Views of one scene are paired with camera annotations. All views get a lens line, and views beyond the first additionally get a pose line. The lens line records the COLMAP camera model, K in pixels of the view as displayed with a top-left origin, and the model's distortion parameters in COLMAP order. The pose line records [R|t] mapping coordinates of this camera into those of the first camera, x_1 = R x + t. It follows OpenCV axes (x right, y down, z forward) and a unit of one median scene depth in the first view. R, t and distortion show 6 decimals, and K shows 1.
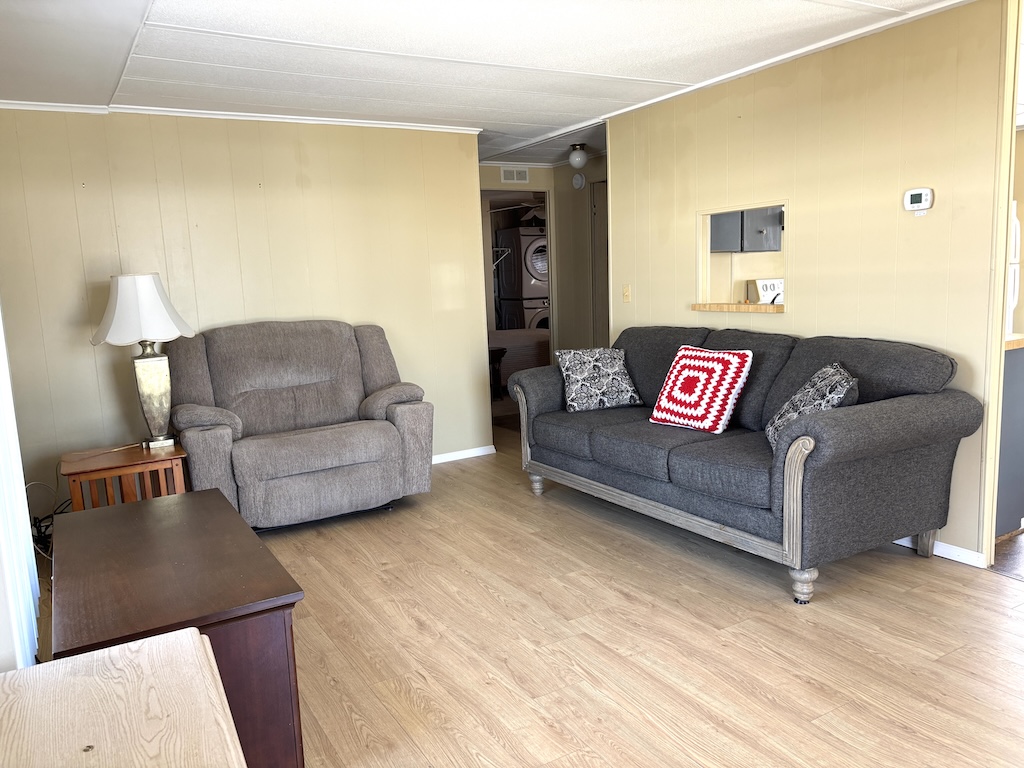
lens RADIAL K [[767.0, 0, 512.0], [0, 767.0, 384.0], [0, 0, 1]] dist [0.048873, -0.050247]
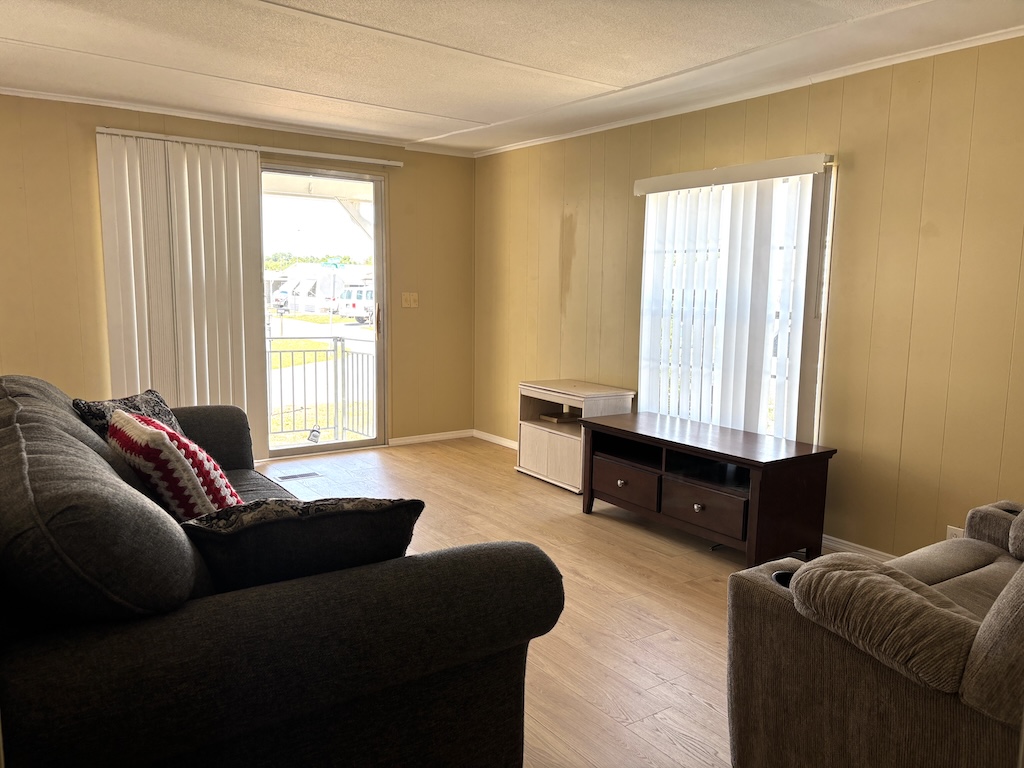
lens RADIAL K [[767.0, 0, 512.0], [0, 767.0, 384.0], [0, 0, 1]] dist [0.048873, -0.050247]
pose [[-0.995329, 0.039366, -0.088153, 0.069613], [0.013925, 0.962082, 0.272404, -0.273747], [0.095534, 0.269904, -0.958136, 1.929290]]
